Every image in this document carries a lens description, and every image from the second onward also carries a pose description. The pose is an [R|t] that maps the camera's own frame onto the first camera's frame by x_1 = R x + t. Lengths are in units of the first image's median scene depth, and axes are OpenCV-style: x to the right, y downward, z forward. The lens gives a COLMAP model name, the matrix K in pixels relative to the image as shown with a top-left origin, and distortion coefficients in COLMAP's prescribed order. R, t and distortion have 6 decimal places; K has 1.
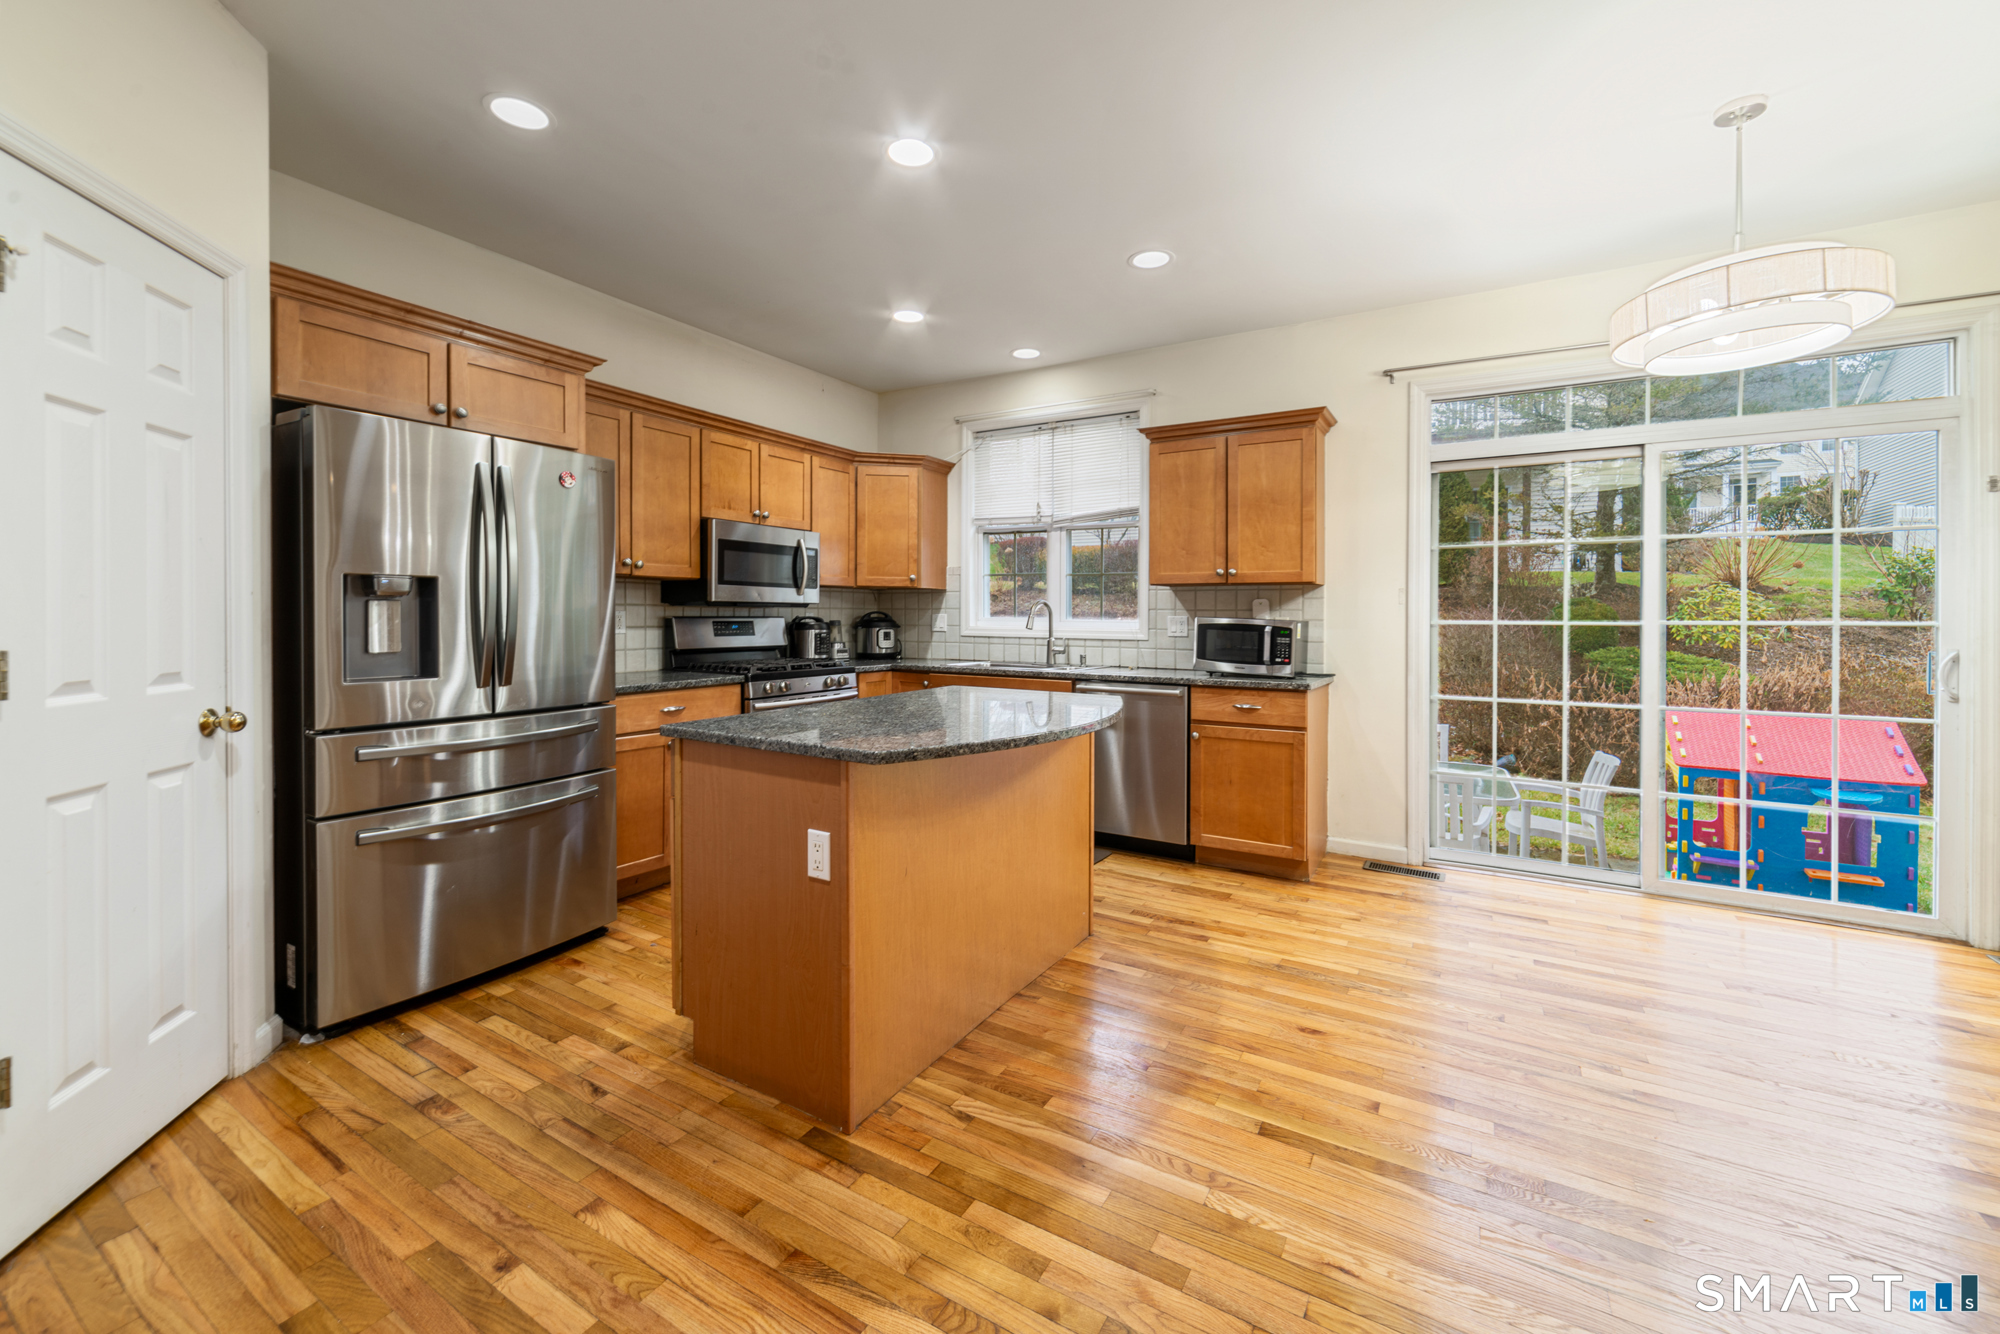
lens RADIAL K [[802.9, 0, 1002.8], [0, 802.9, 614.5], [0, 0, 1]] dist [-0.001300, 0.000614]
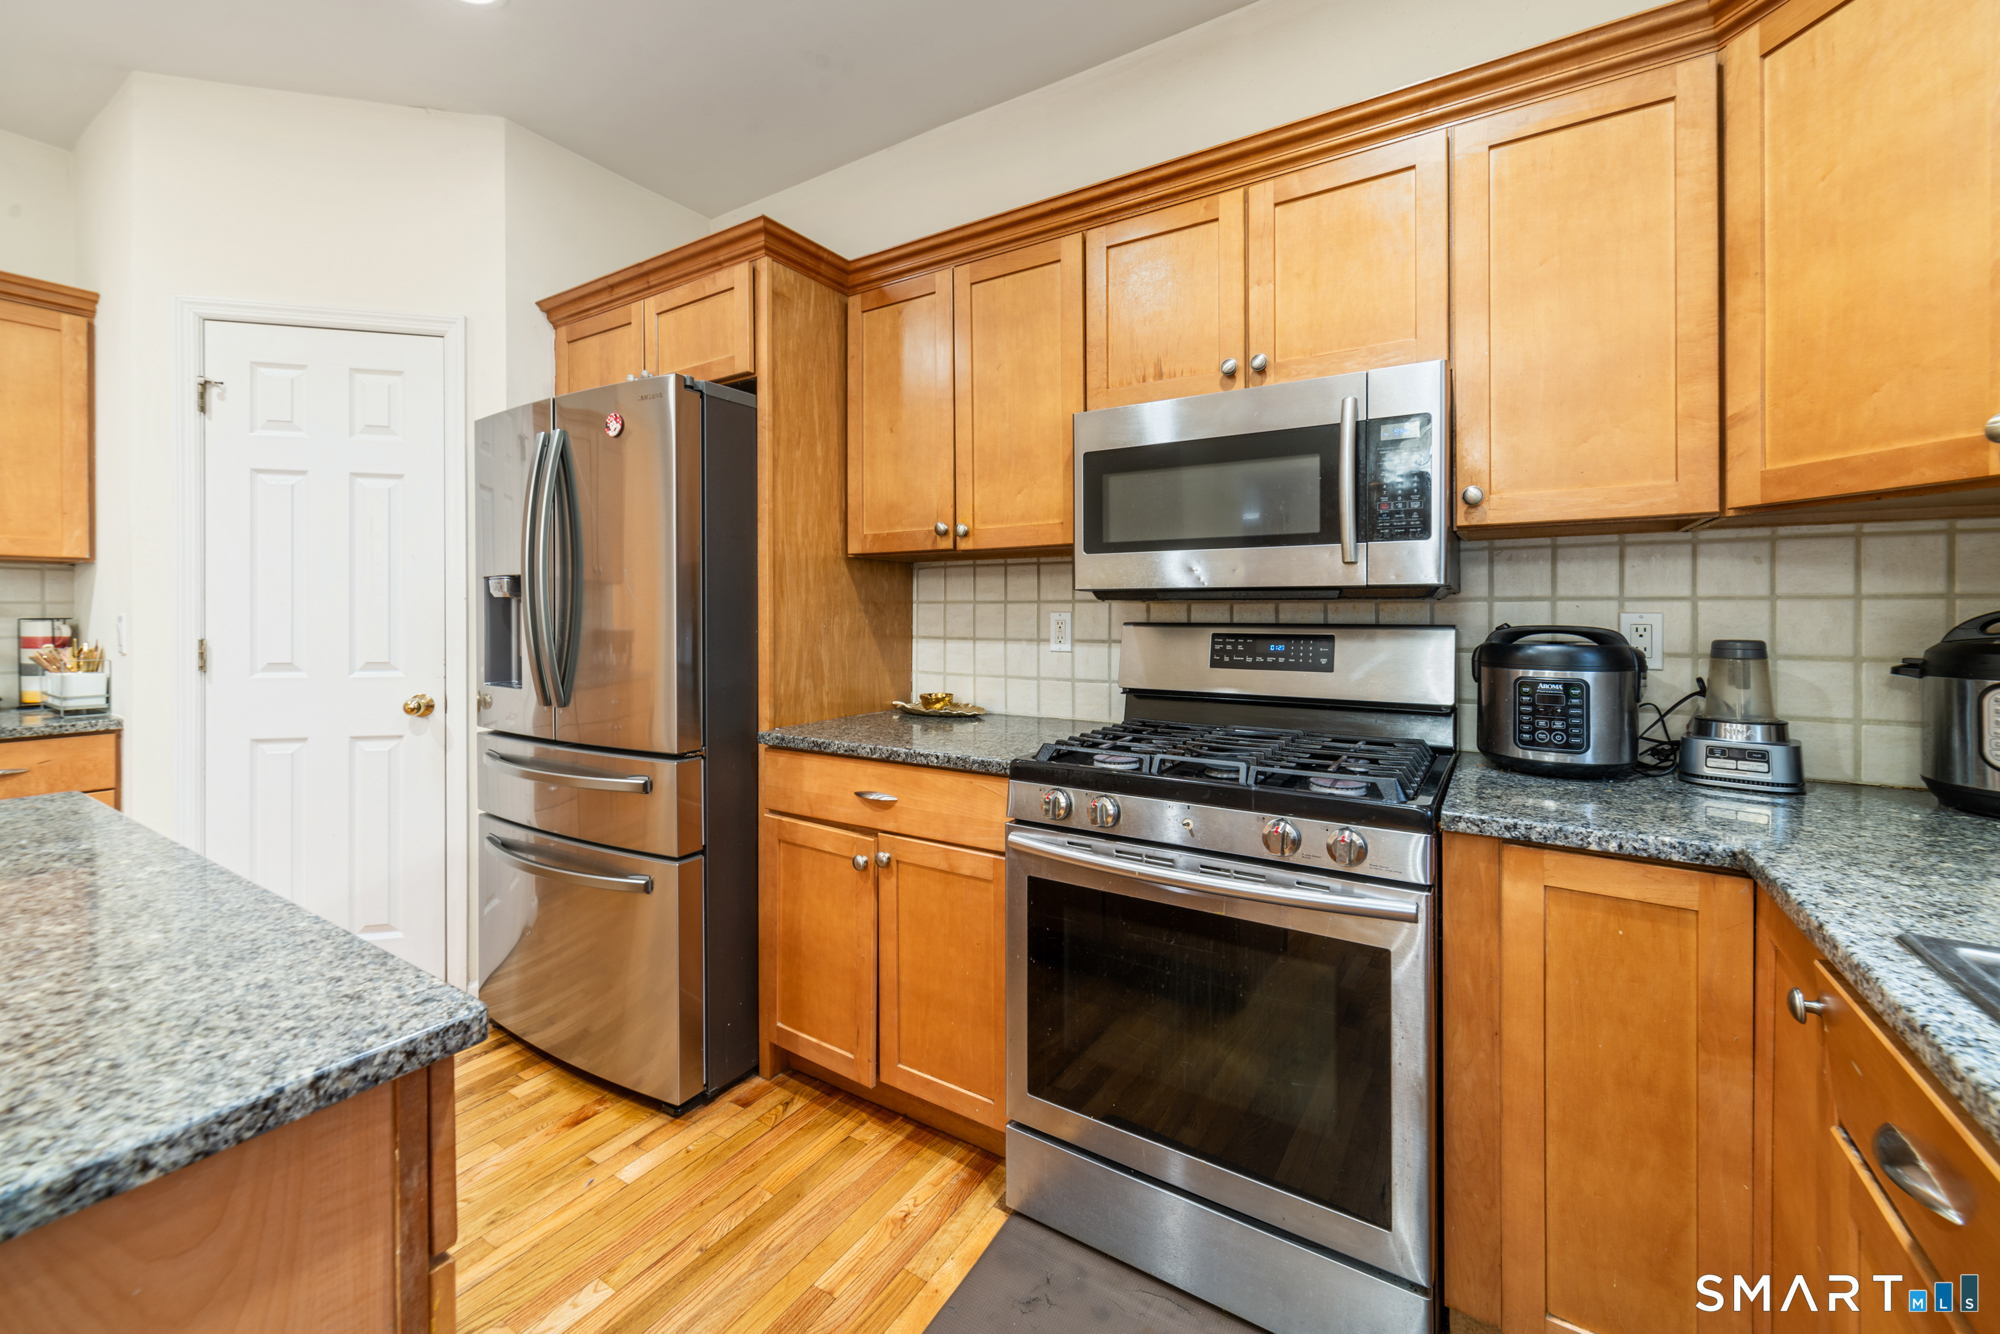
lens RADIAL K [[802.9, 0, 1002.8], [0, 802.9, 614.5], [0, 0, 1]] dist [-0.001300, 0.000614]
pose [[-0.031471, -0.002639, -0.999501, 0.124320], [-0.001082, 0.999996, -0.002607, -0.001254], [0.999504, 0.000999, -0.031474, 1.147382]]
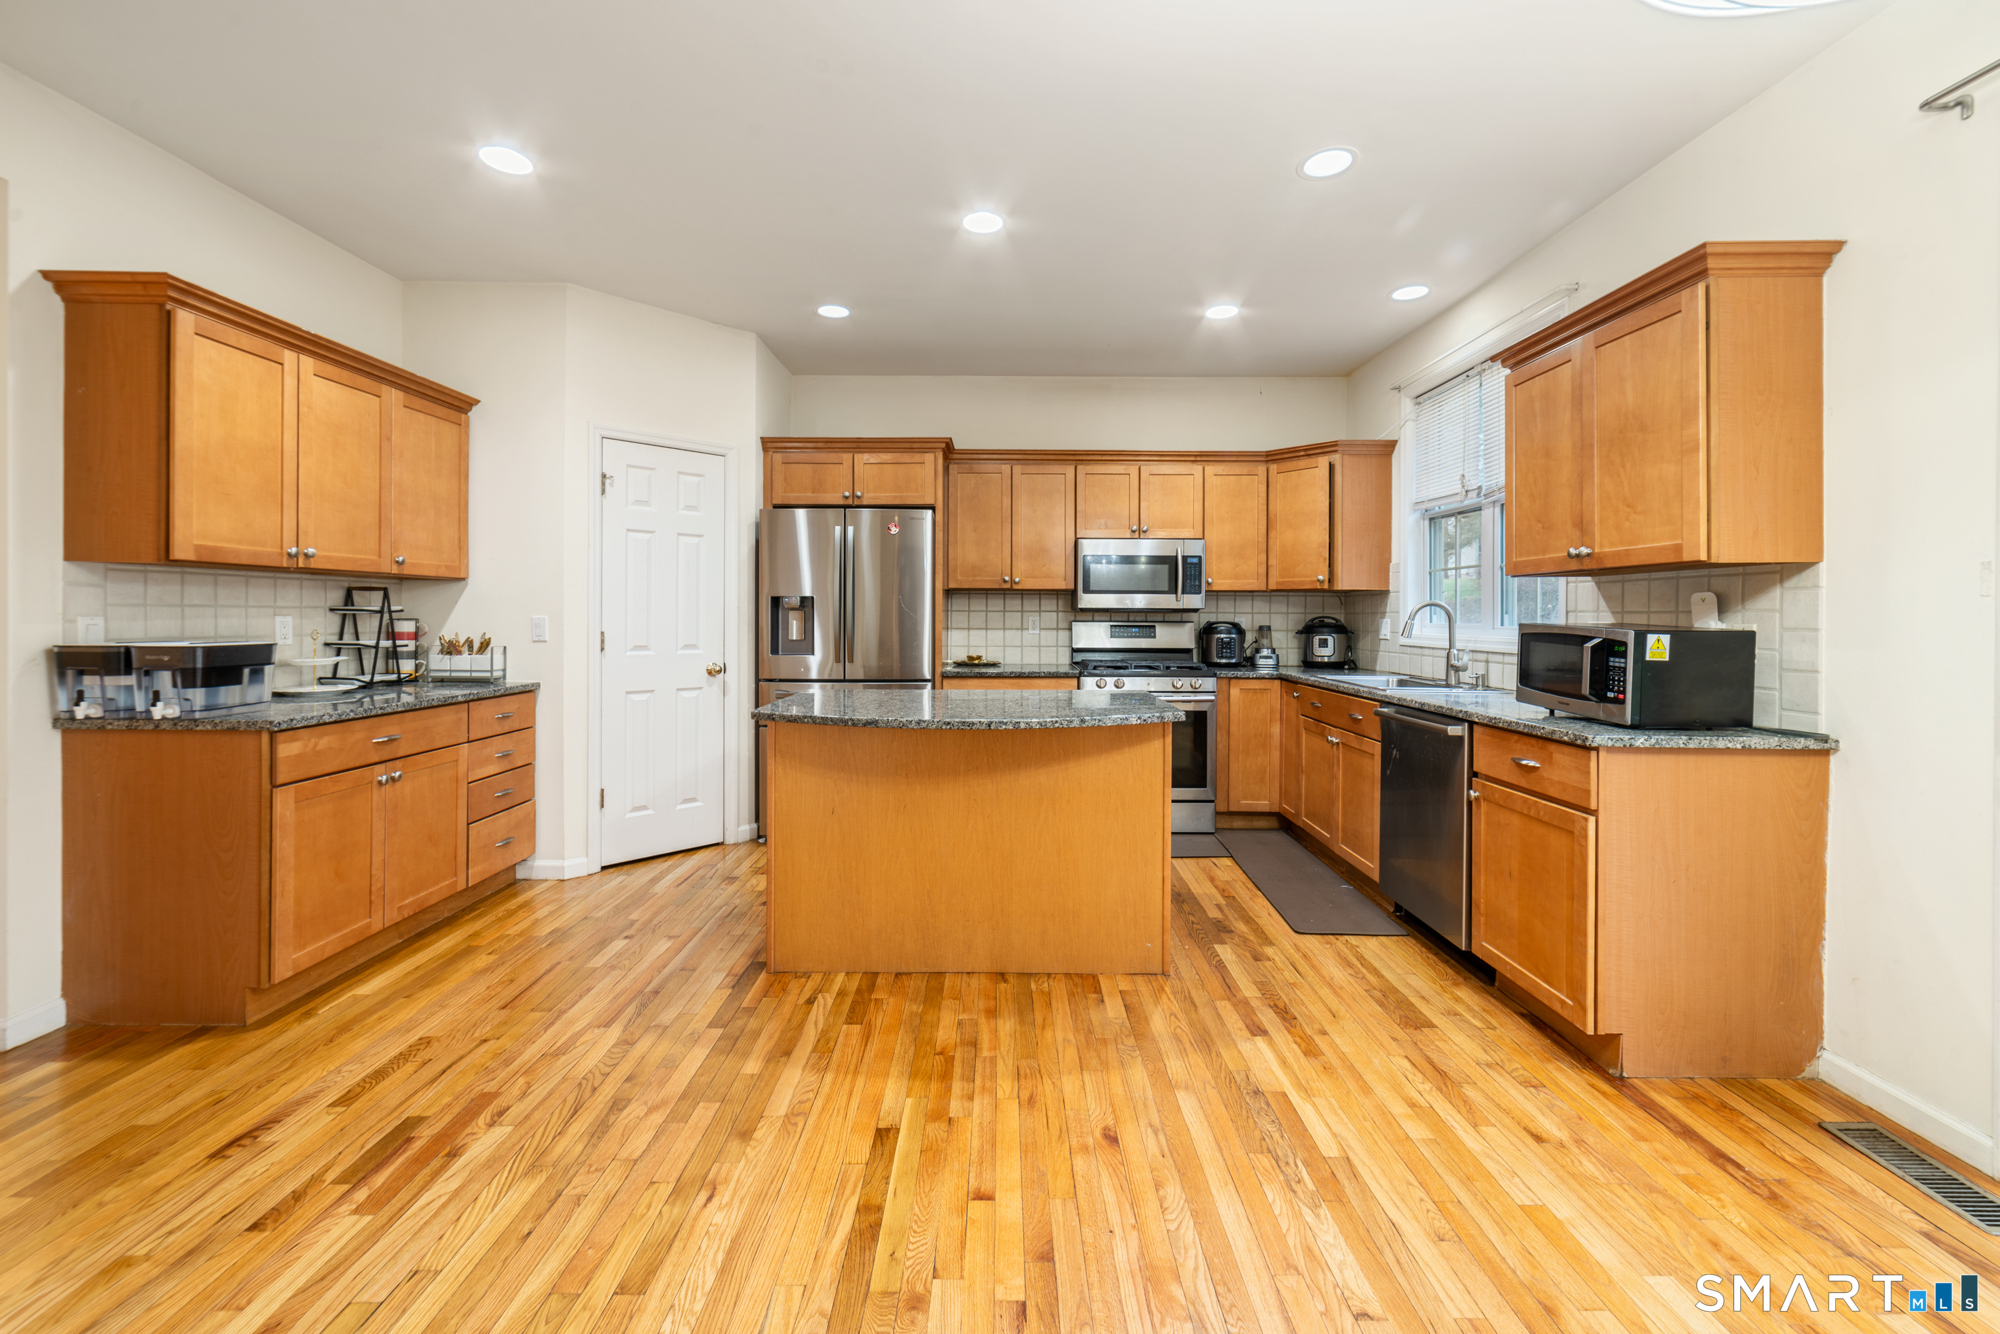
lens RADIAL K [[802.9, 0, 1002.8], [0, 802.9, 614.5], [0, 0, 1]] dist [-0.001300, 0.000614]
pose [[0.505565, -0.004713, -0.862776, 0.724604], [-0.001671, 0.999978, -0.006442, 0.001344], [0.862787, 0.004698, 0.505546, 0.351344]]
